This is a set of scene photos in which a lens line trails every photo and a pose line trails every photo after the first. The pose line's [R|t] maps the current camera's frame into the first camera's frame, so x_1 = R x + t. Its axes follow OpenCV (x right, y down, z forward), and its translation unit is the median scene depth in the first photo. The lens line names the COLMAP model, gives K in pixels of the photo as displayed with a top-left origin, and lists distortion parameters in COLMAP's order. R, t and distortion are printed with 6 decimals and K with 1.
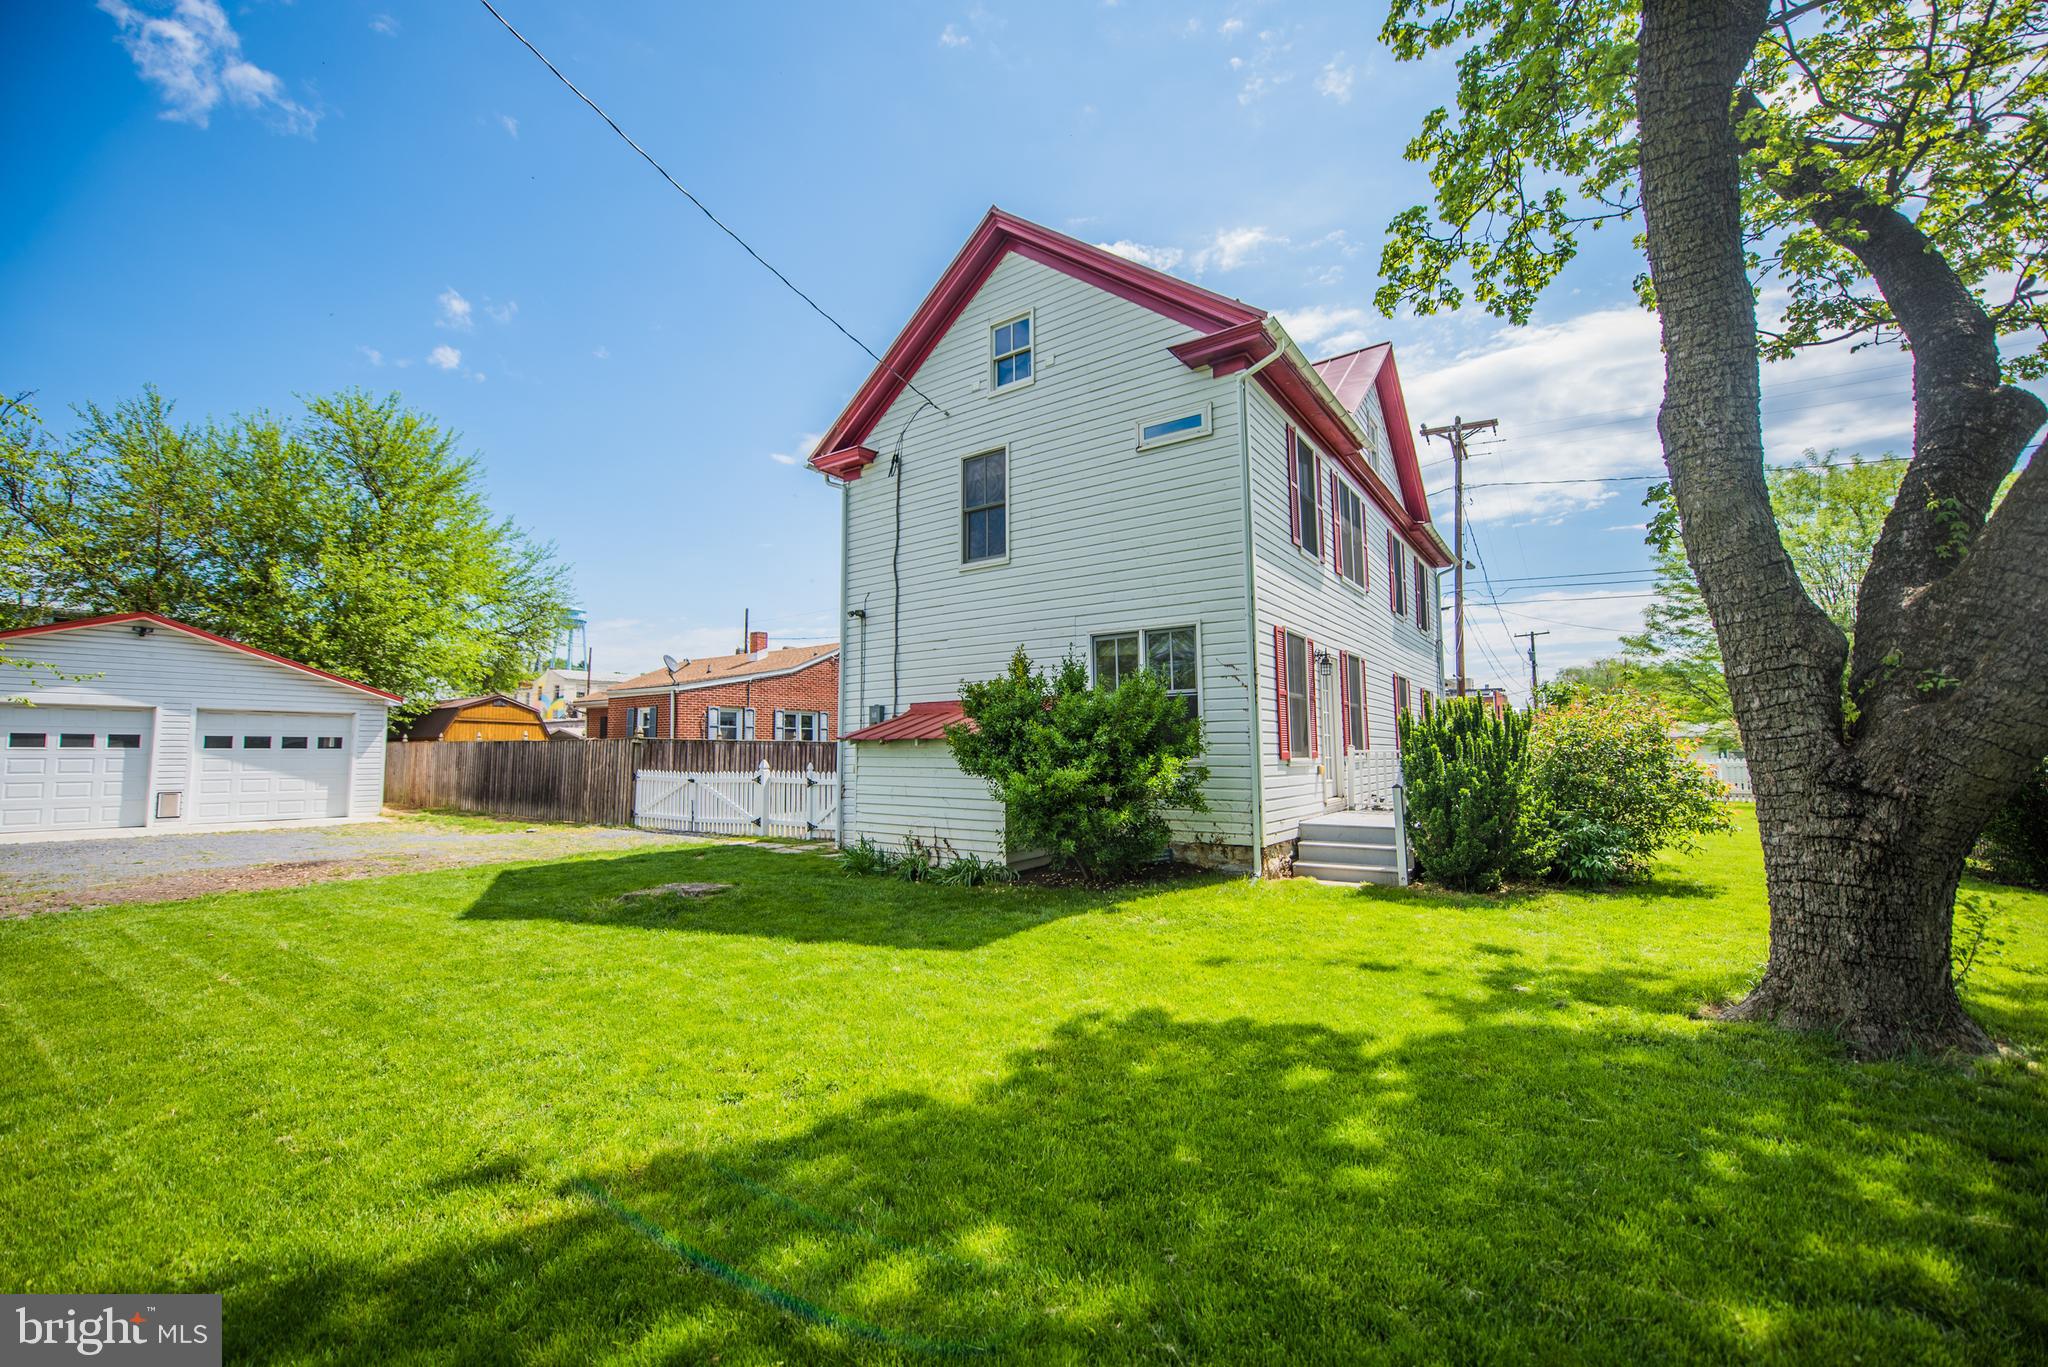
lens RADIAL K [[808.1, 0, 1024.0], [0, 808.1, 683.5], [0, 0, 1]] dist [-0.021014, -0.000076]
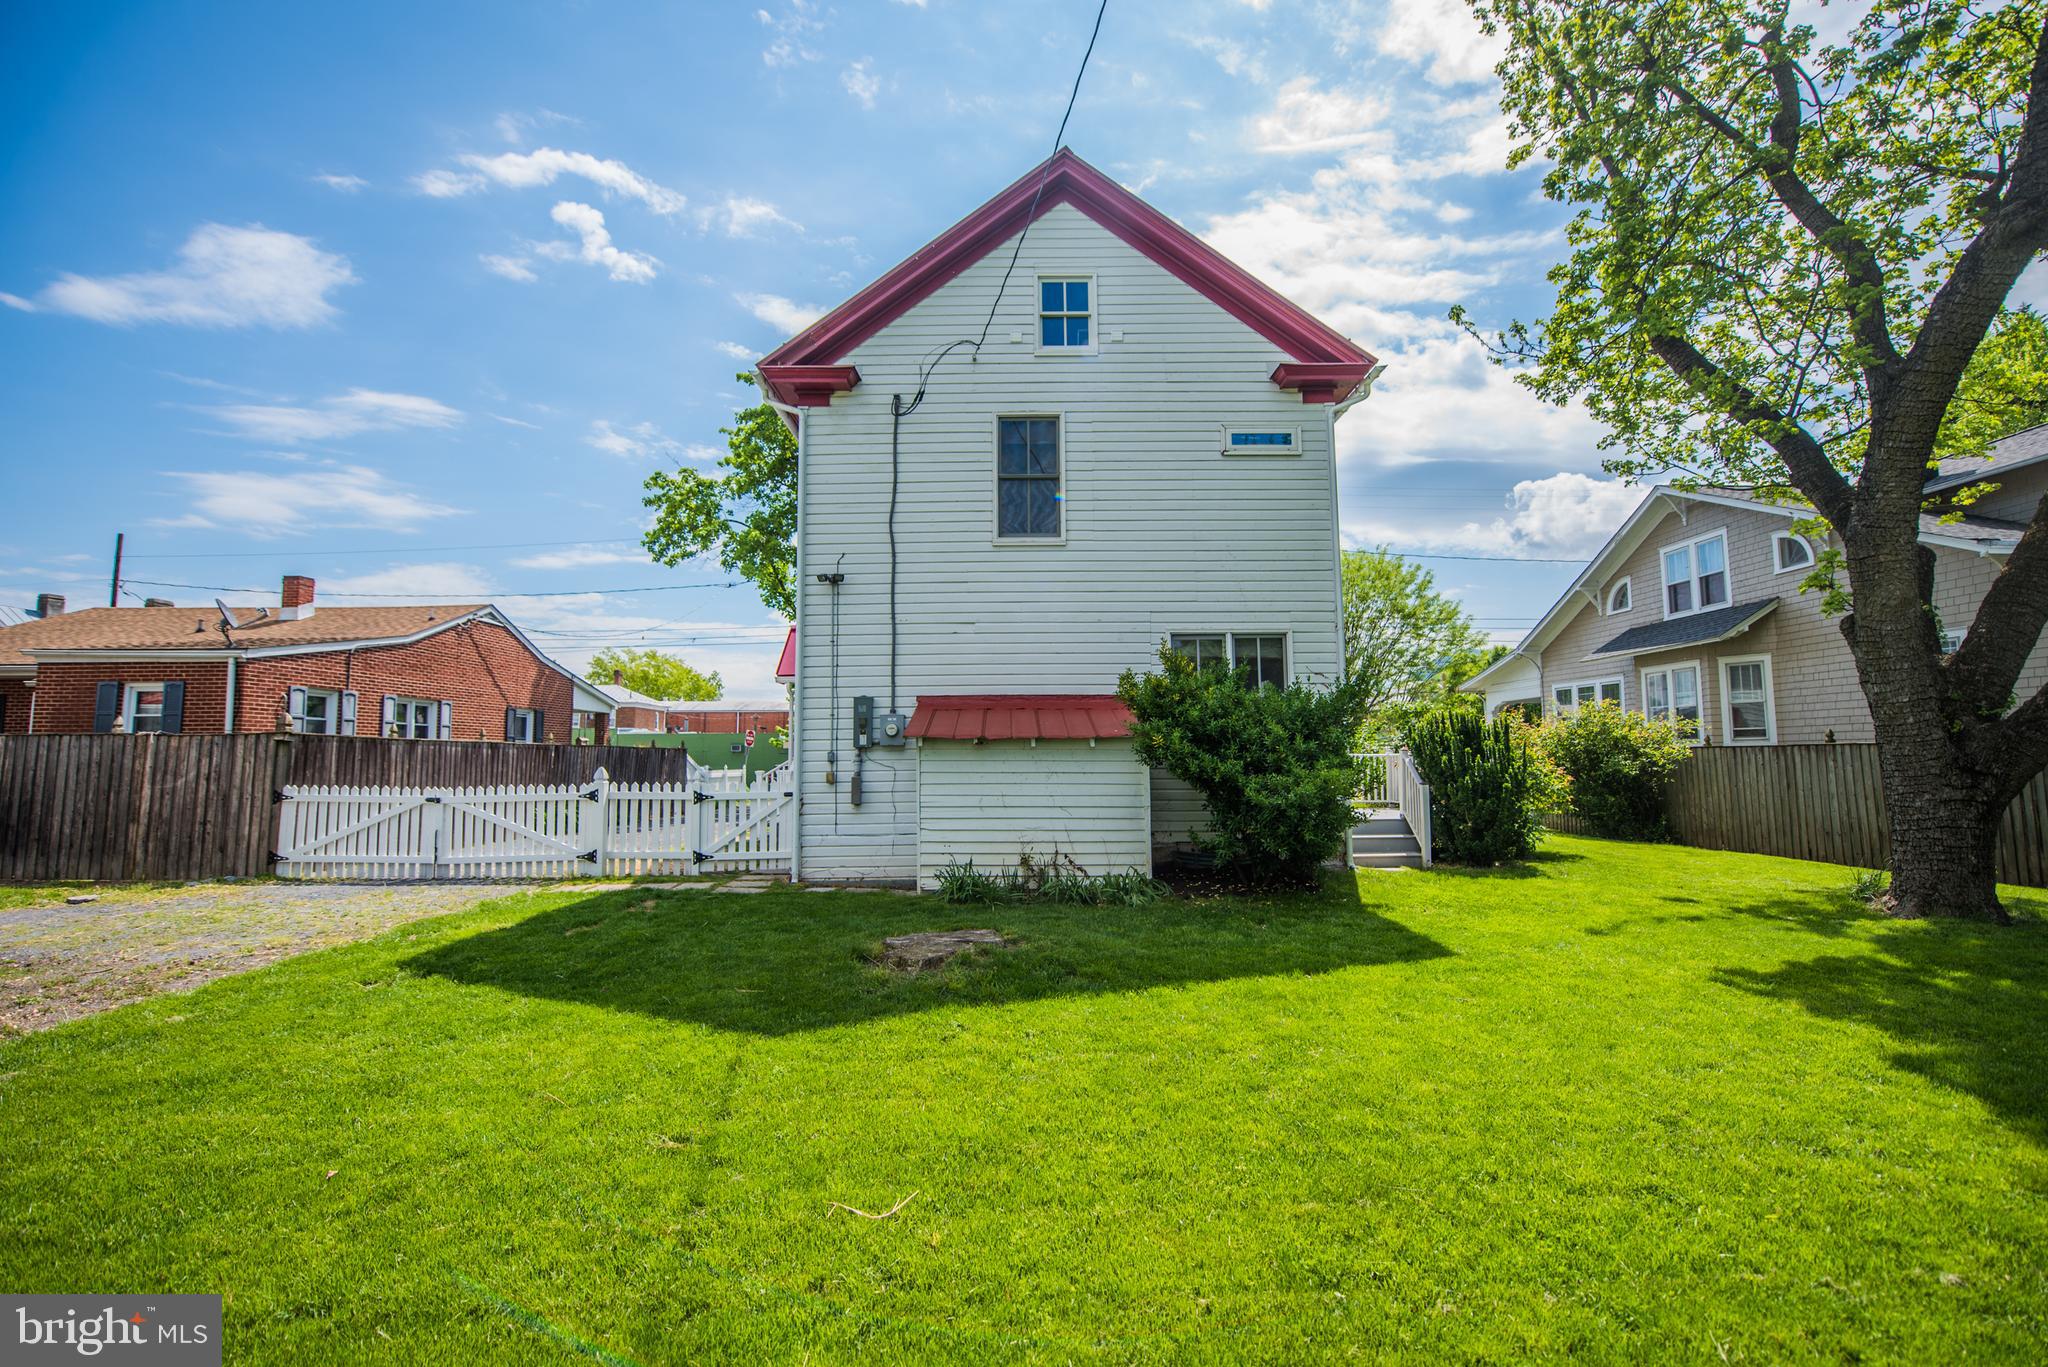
lens RADIAL K [[844.8, 0, 1024.0], [0, 844.8, 683.5], [0, 0, 1]] dist [-0.019550, 0.000204]
pose [[0.818183, 0.051306, 0.572665, -0.565729], [-0.046847, 0.998648, -0.022539, 0.027397], [-0.573047, -0.008387, 0.819480, 0.244611]]
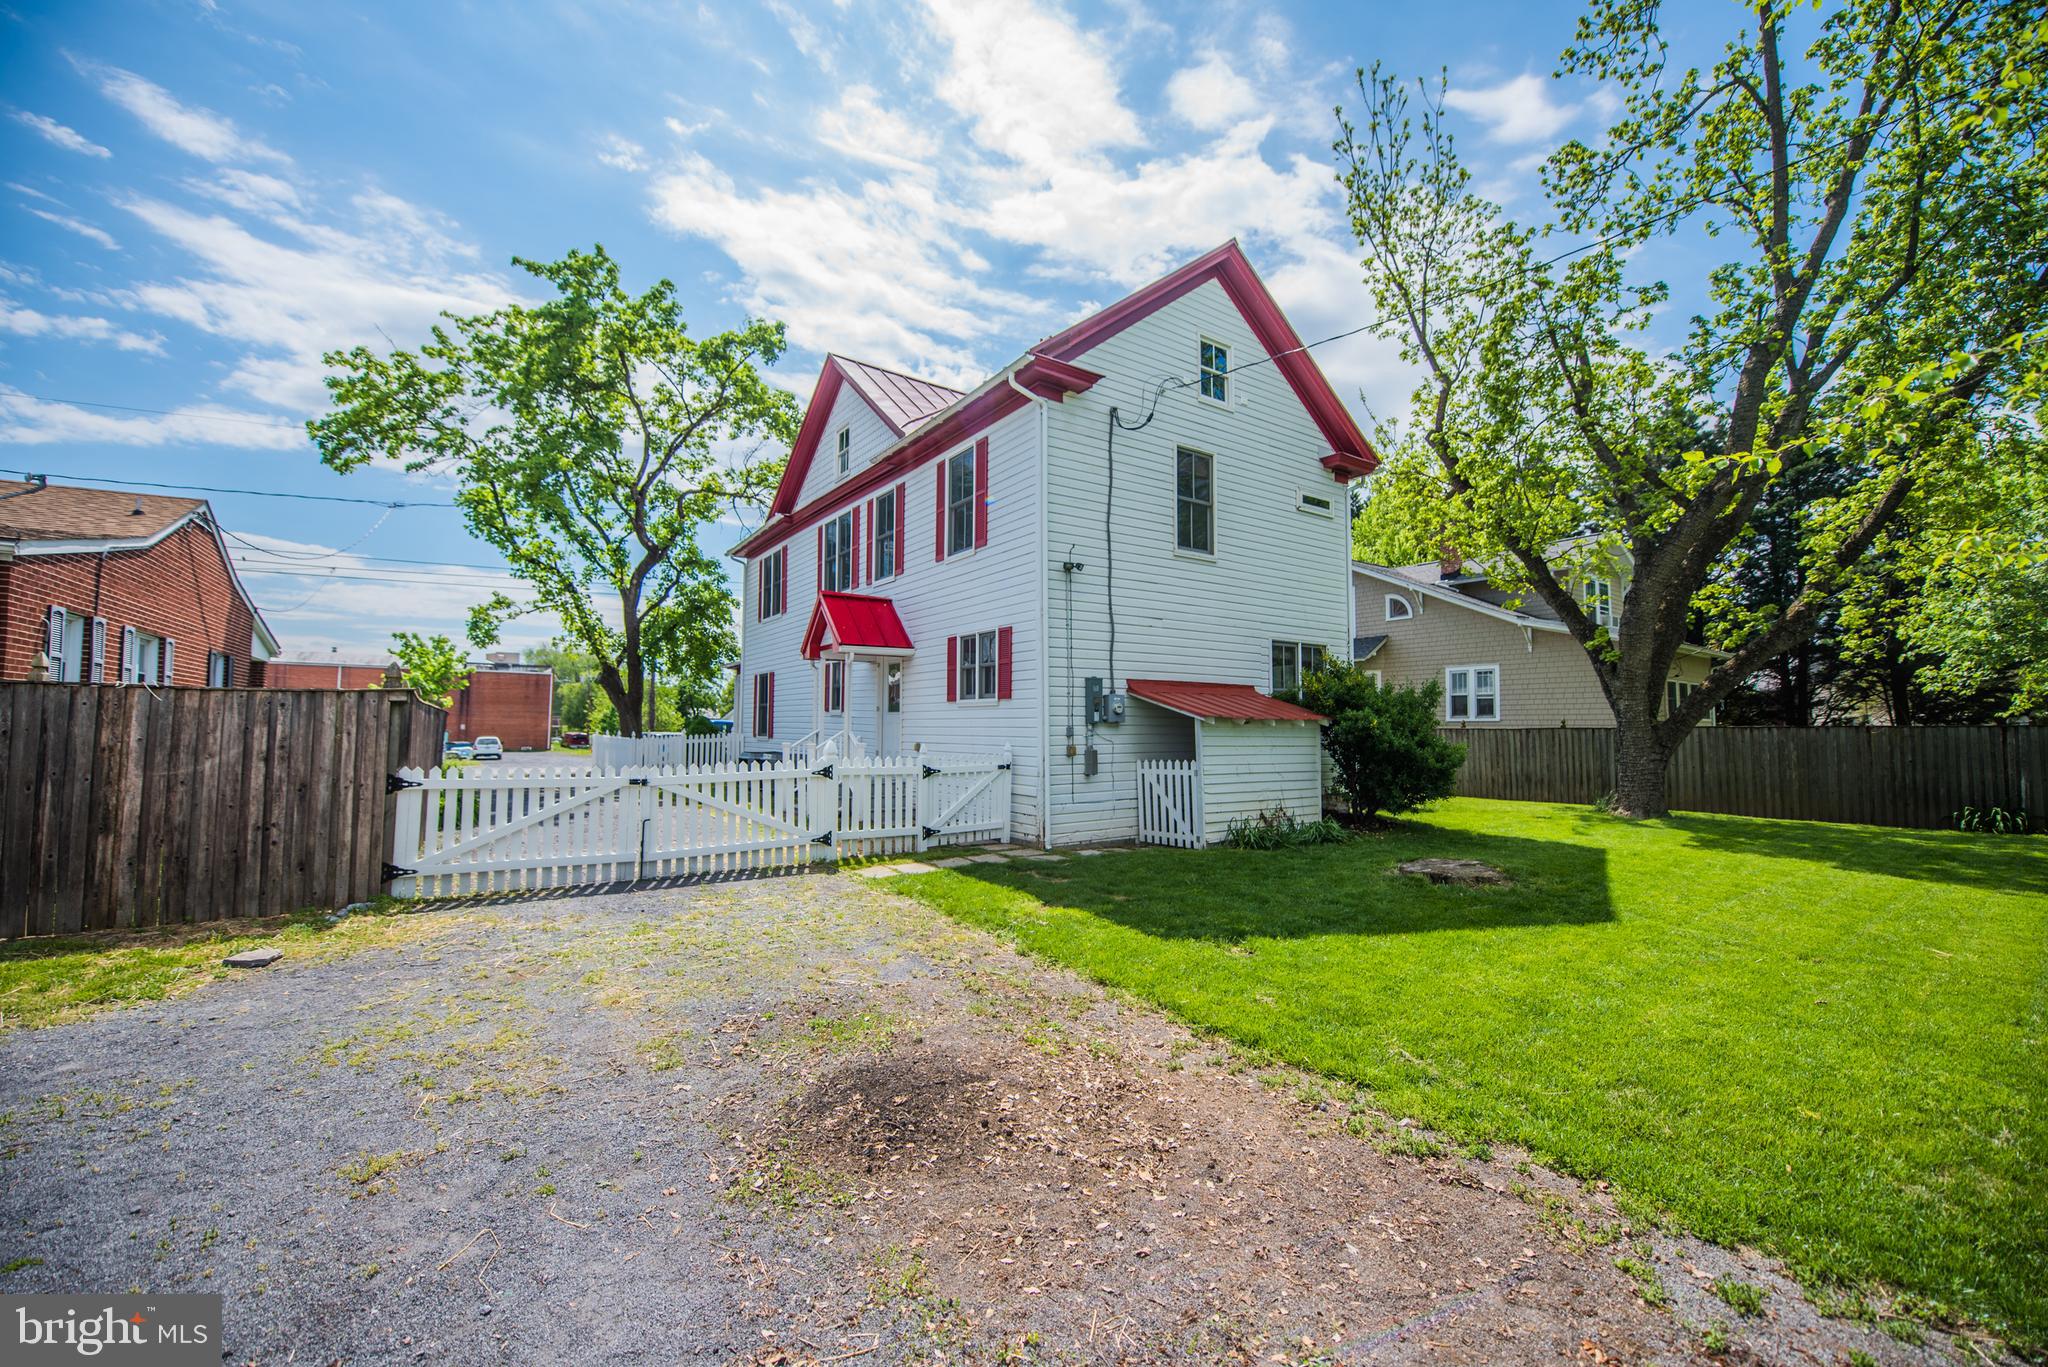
lens RADIAL K [[827.1, 0, 1024.0], [0, 827.1, 683.5], [0, 0, 1]] dist [-0.007664, -0.000097]
pose [[0.350646, 0.063948, 0.934322, -1.123286], [-0.081776, 0.995946, -0.037476, 0.078722], [-0.932931, -0.063264, 0.354454, 0.802903]]
